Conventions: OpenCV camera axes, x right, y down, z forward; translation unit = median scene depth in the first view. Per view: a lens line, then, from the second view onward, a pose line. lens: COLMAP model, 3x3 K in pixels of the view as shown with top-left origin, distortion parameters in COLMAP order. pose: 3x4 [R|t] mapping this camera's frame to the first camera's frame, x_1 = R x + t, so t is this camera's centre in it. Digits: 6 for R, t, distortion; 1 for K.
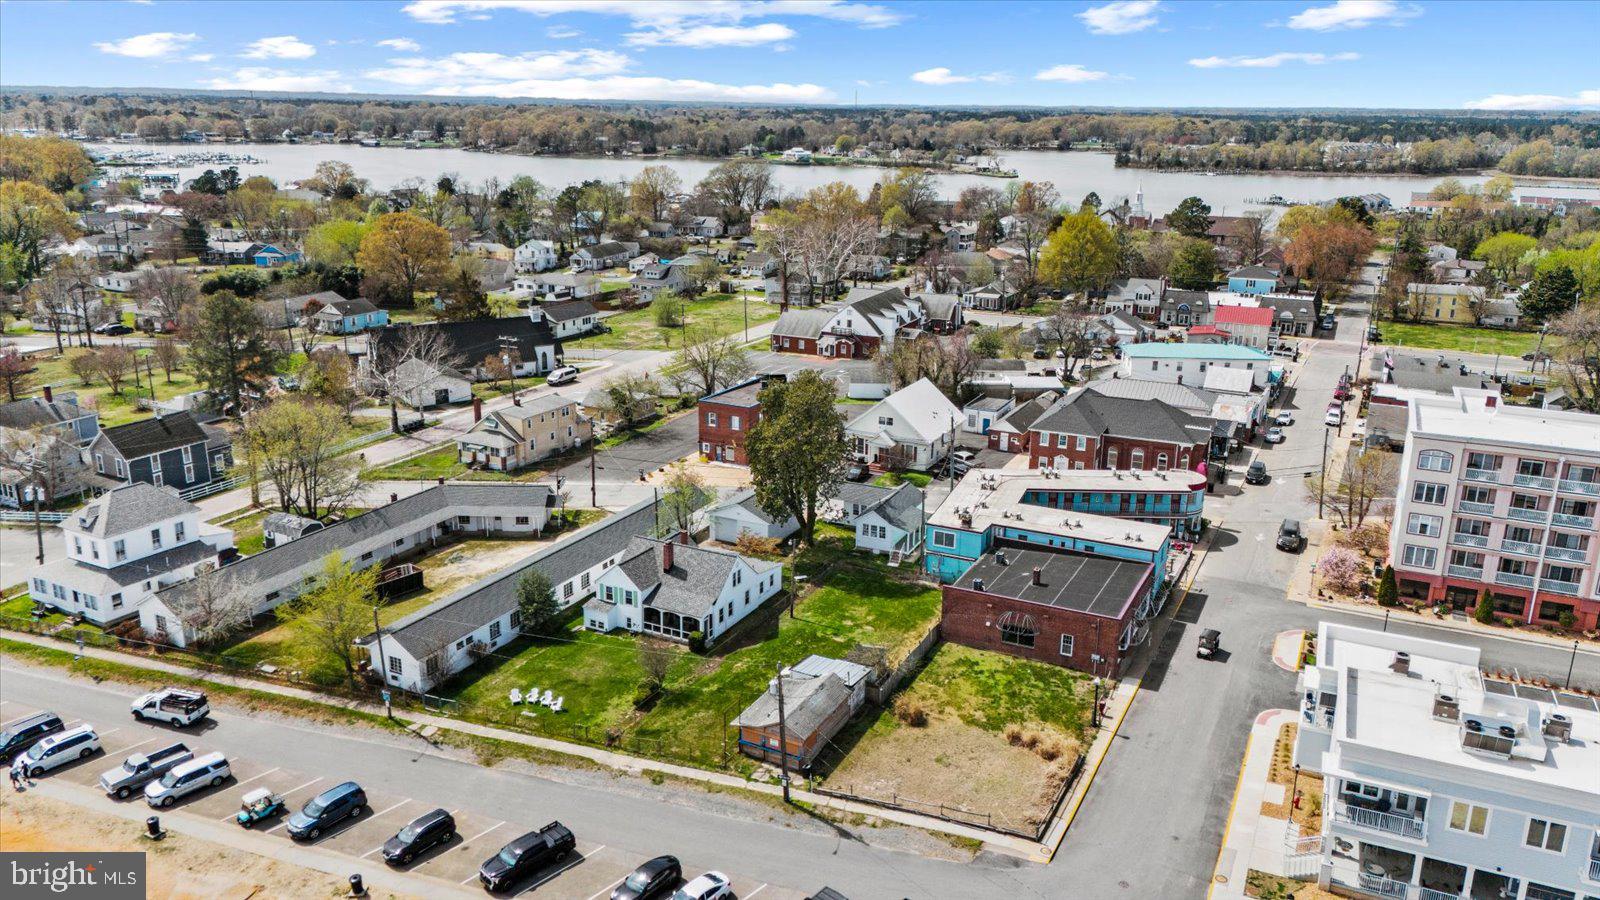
lens RADIAL K [[1171.3, 0, 804.1], [0, 1171.3, 451.3], [0, 0, 1]] dist [0.096607, -0.107290]
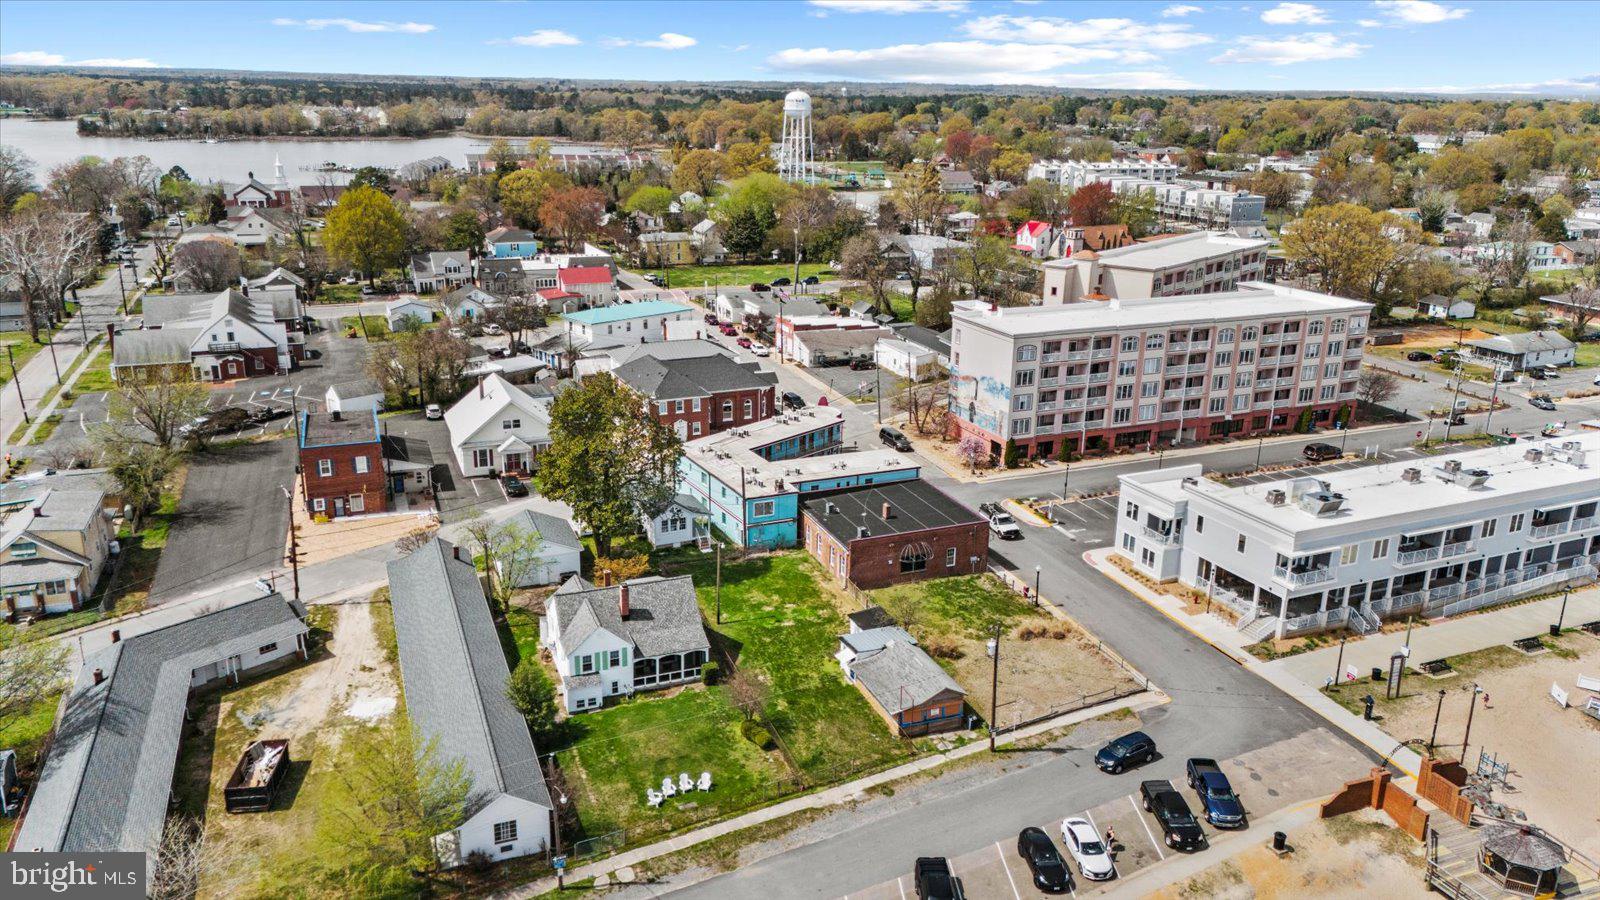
lens RADIAL K [[1171.3, 0, 804.1], [0, 1171.3, 451.3], [0, 0, 1]] dist [0.096607, -0.107290]
pose [[0.661551, -0.226291, 0.714943, -0.559850], [0.205502, 0.971593, 0.117370, -0.084279], [-0.721193, 0.069276, 0.689261, 0.254889]]
